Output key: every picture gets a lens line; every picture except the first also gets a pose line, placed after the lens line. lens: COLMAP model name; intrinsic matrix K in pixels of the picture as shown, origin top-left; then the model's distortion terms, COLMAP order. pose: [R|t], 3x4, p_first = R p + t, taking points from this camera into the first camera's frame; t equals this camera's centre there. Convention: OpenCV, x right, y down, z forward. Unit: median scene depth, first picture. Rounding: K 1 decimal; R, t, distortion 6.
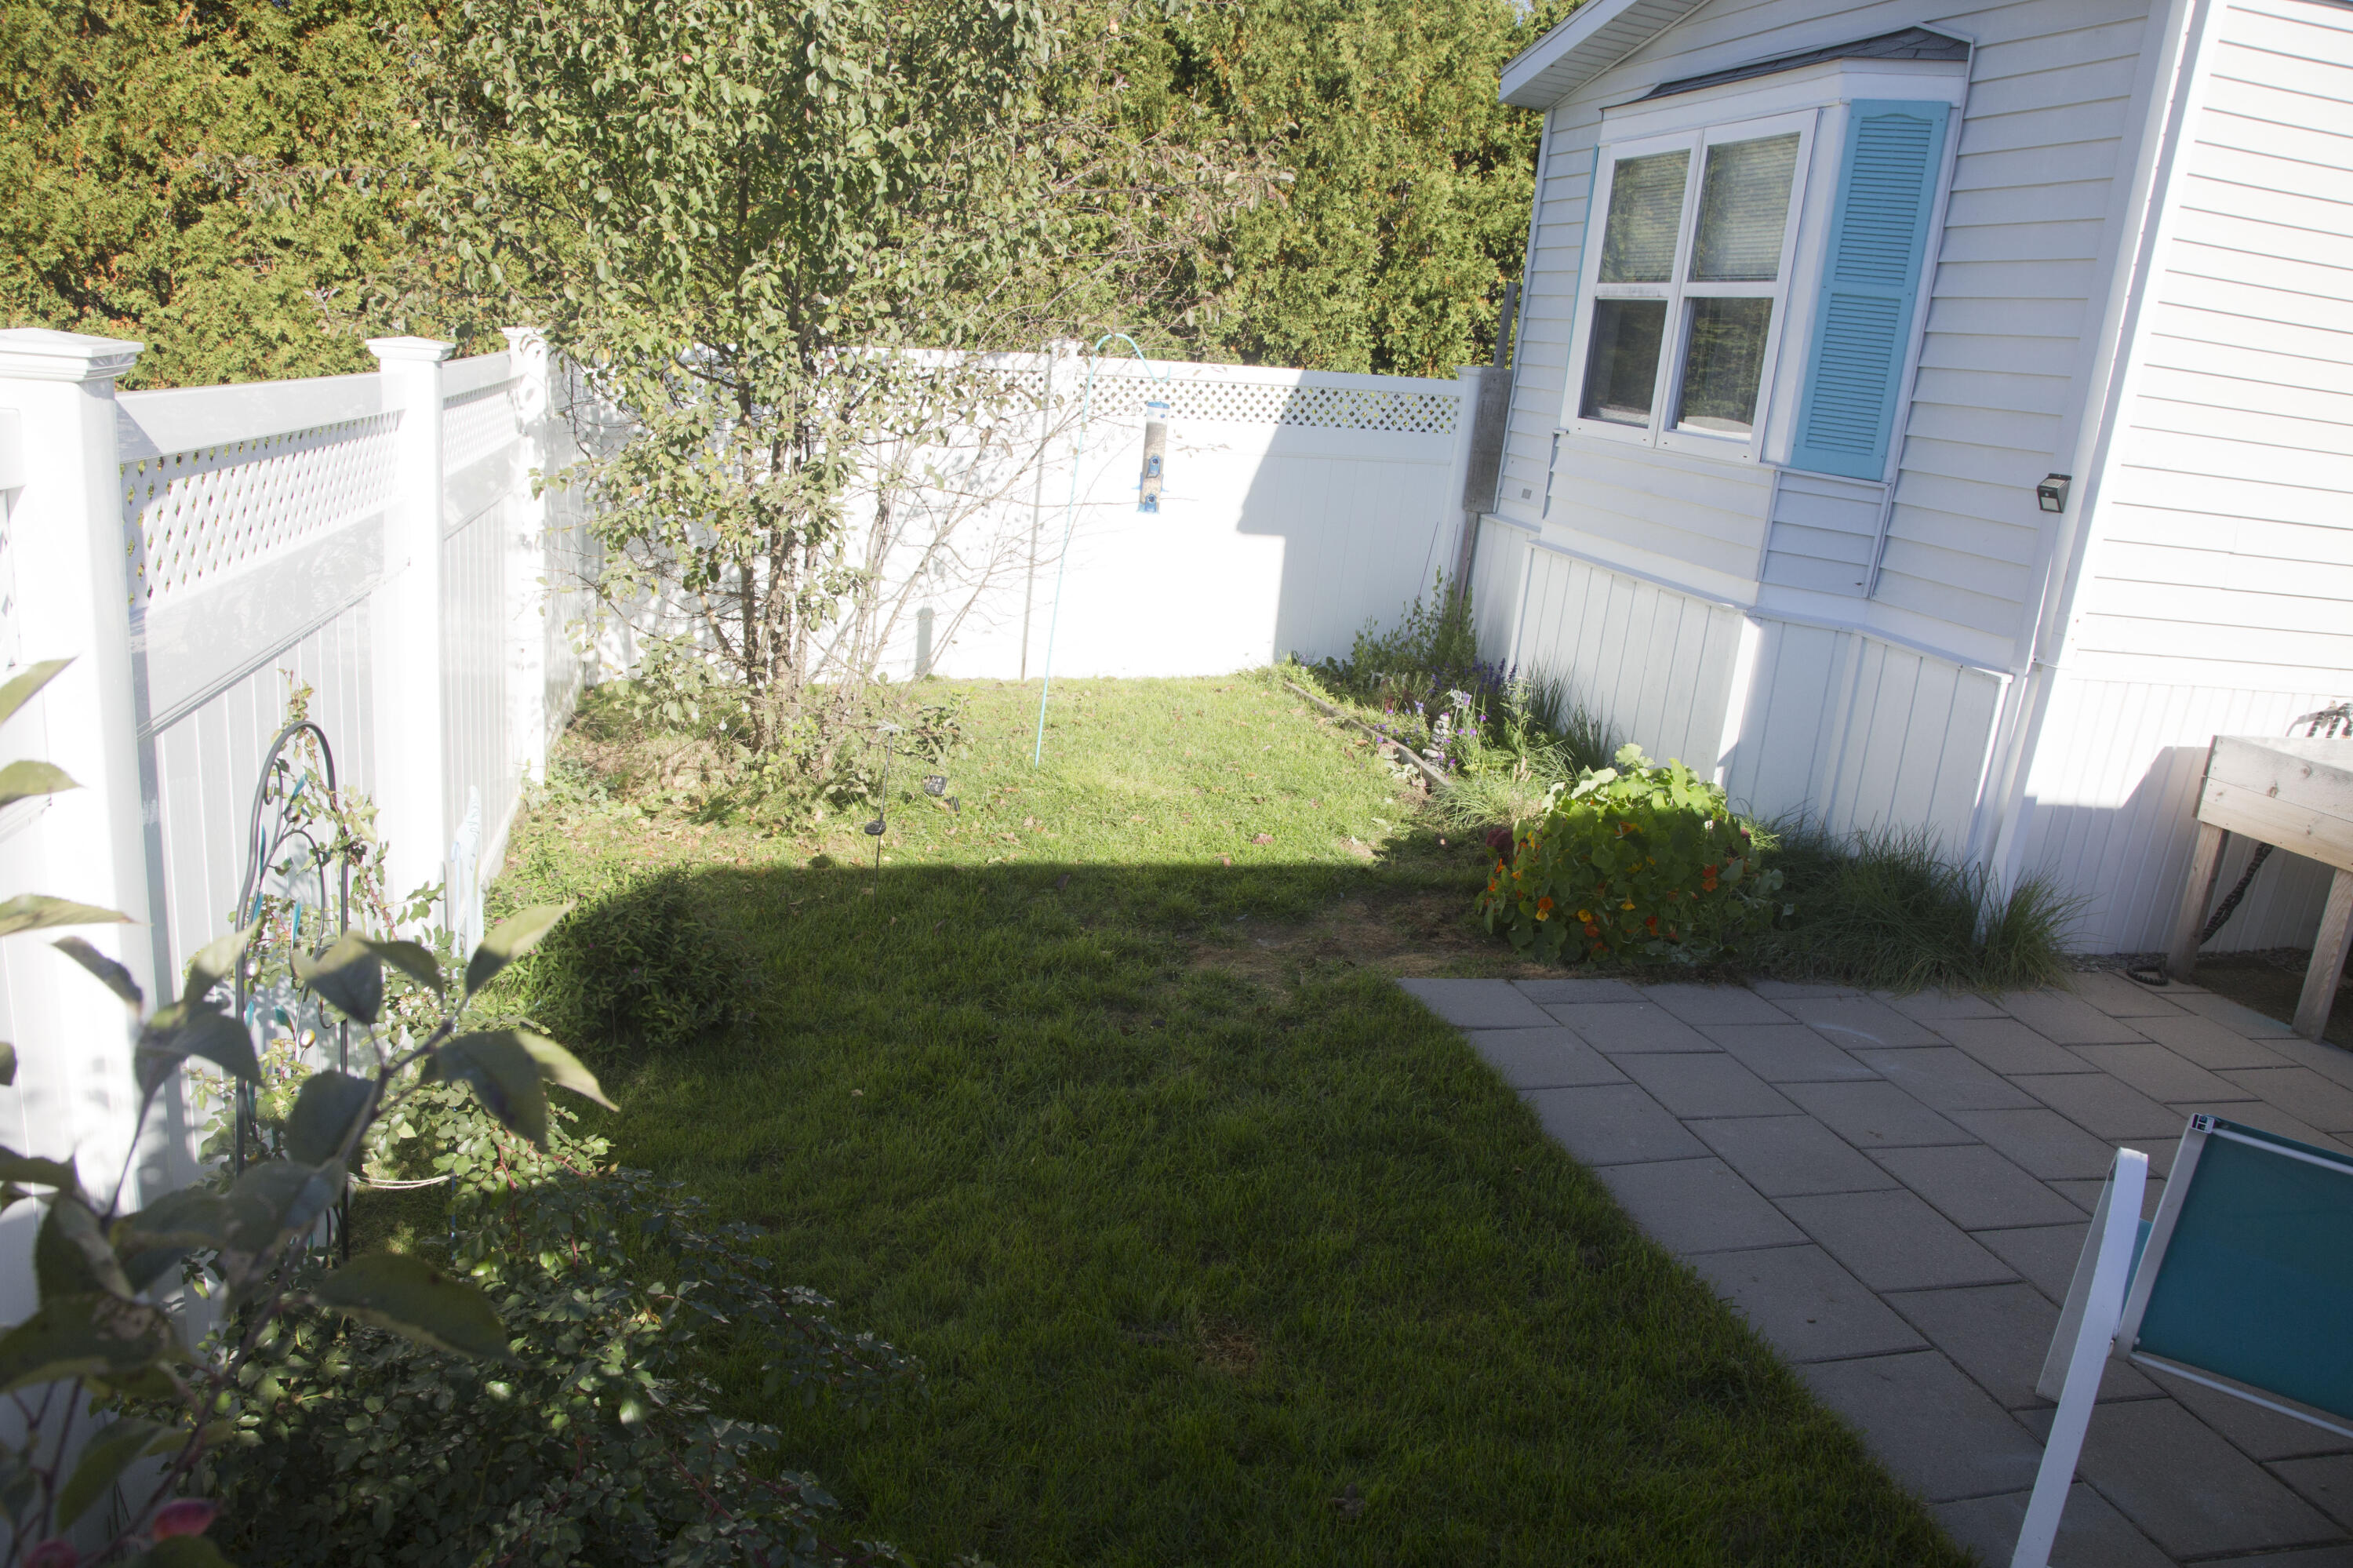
lens RADIAL K [[1614.8, 0, 1178.6], [0, 1614.8, 788.3], [0, 0, 1]] dist [-0.103520, 0.011244]
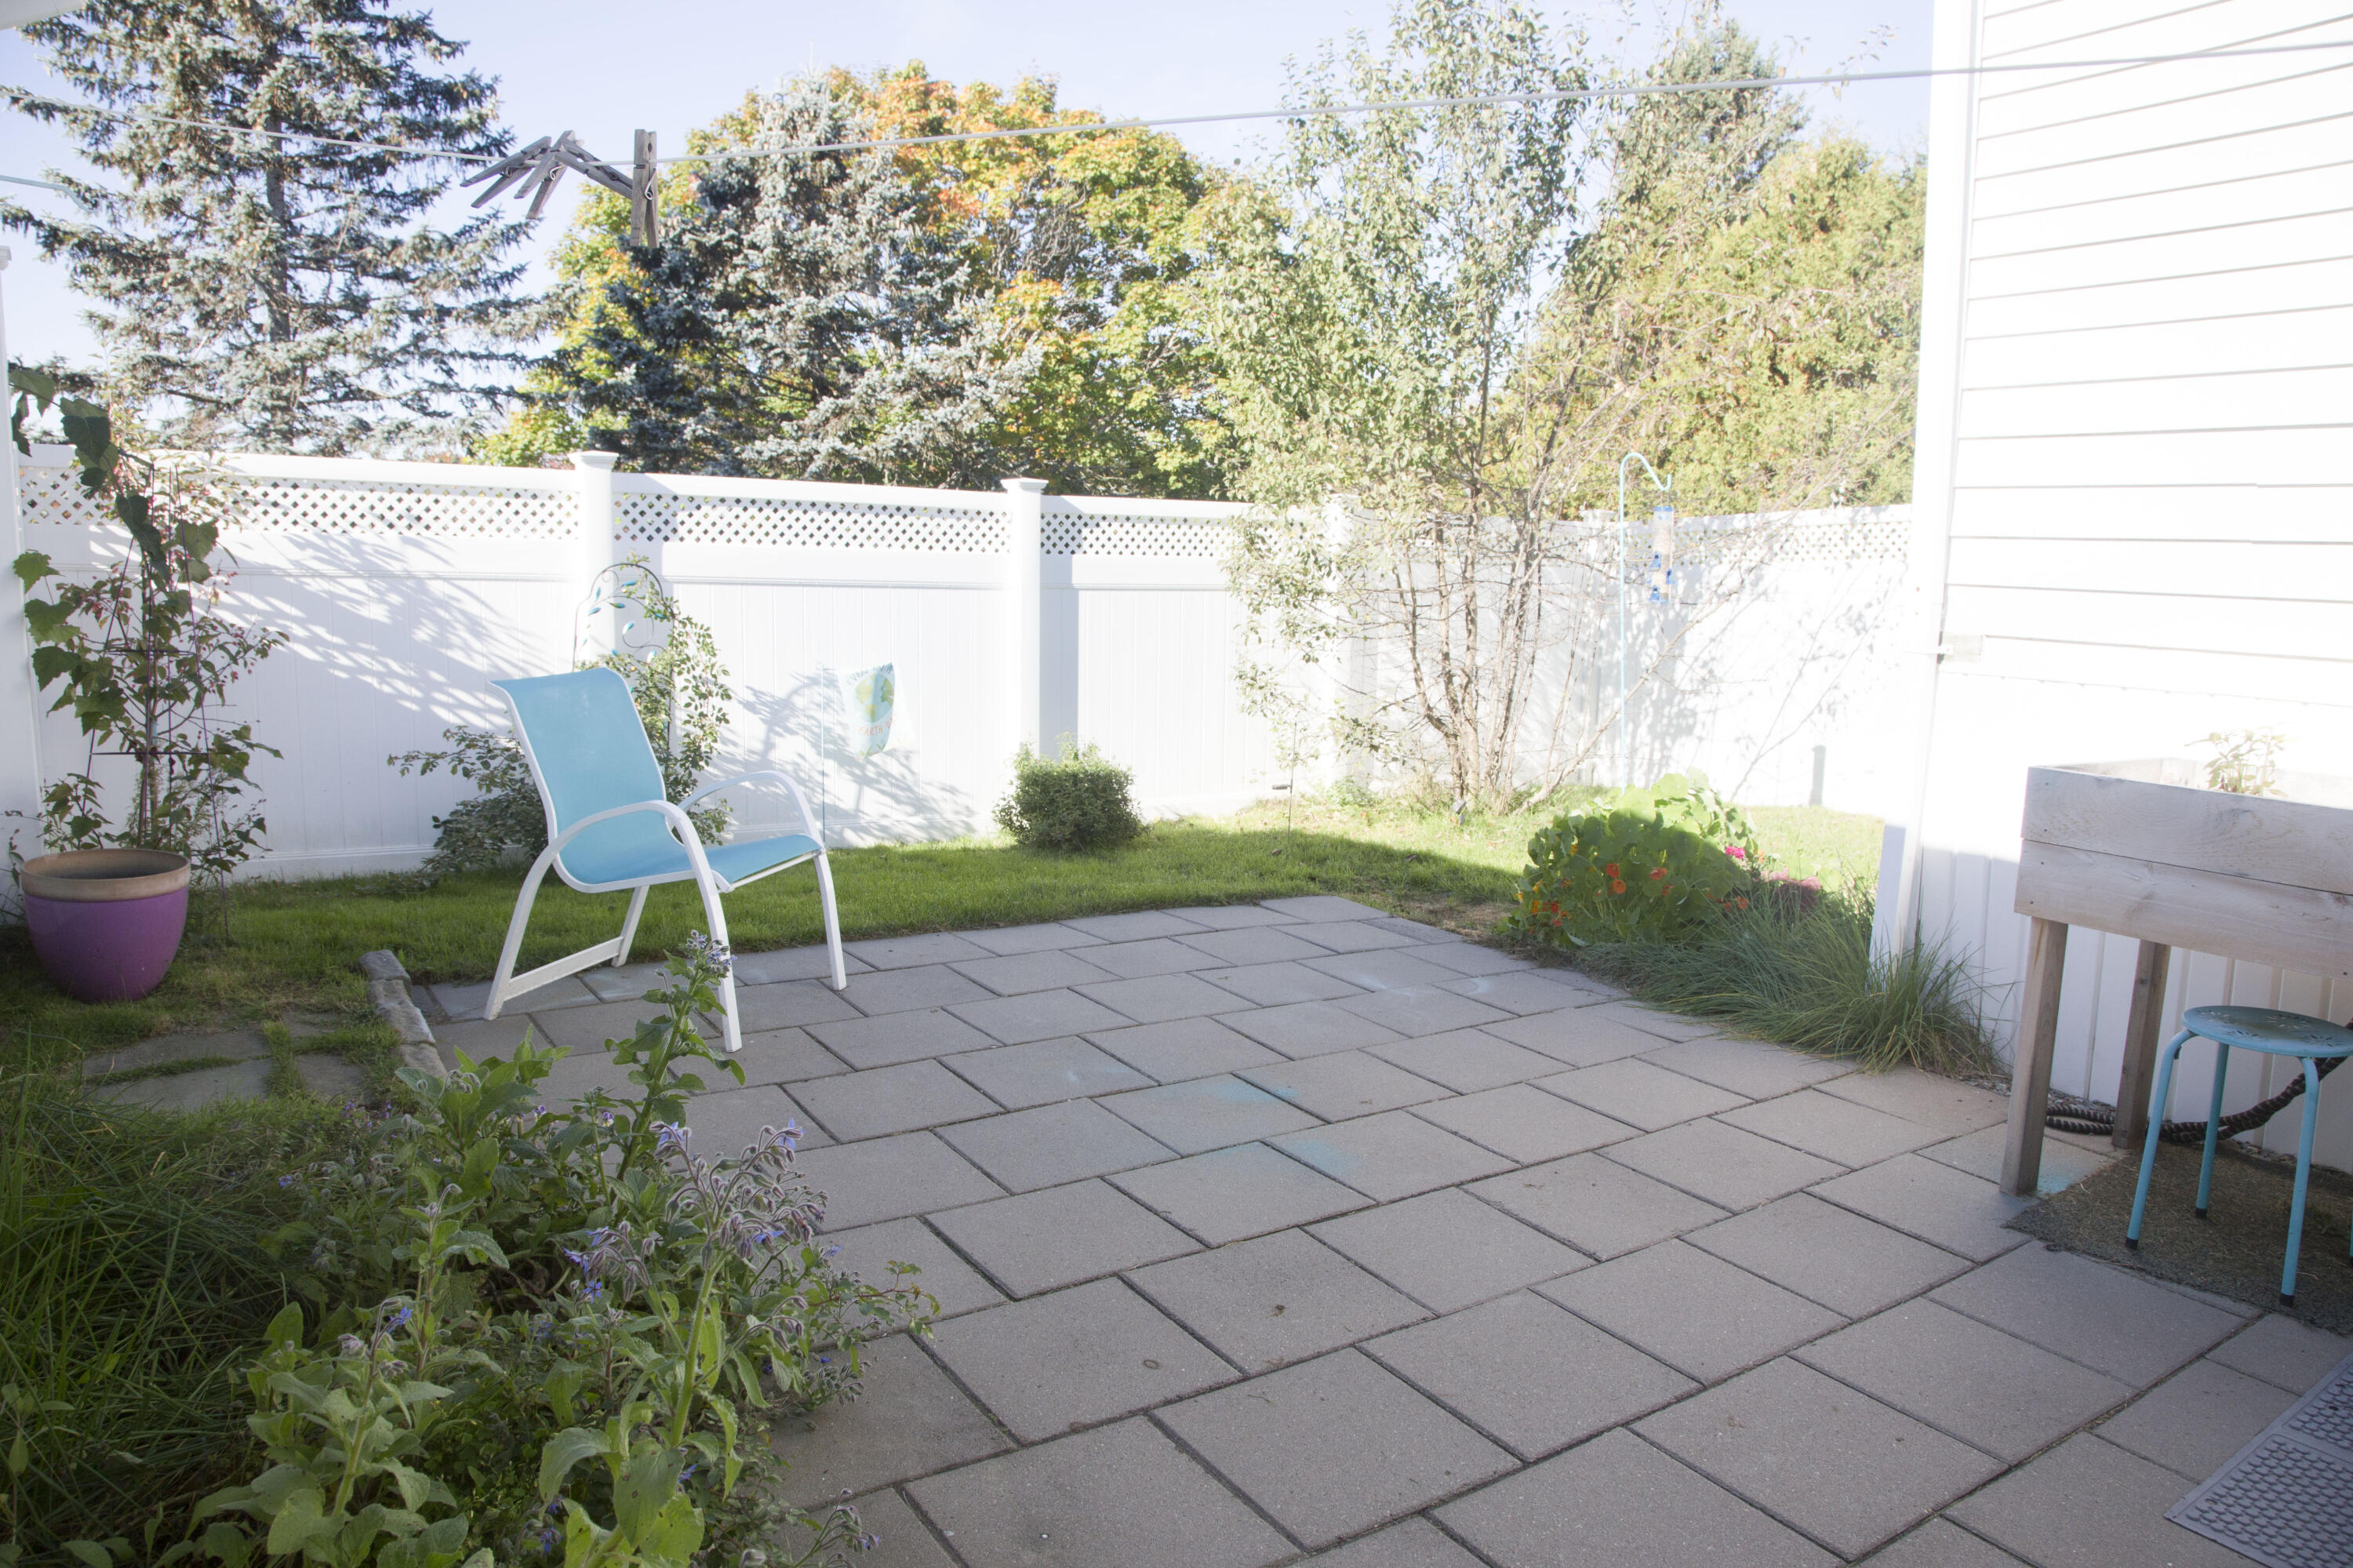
lens RADIAL K [[1614.8, 0, 1185.3], [0, 1614.8, 785.1], [0, 0, 1]] dist [-0.103520, 0.011244]
pose [[0.351004, 0.045089, -0.935288, 1.223698], [-0.232685, 0.971709, -0.040479, 0.104491], [0.907003, 0.231836, 0.351565, 0.398648]]
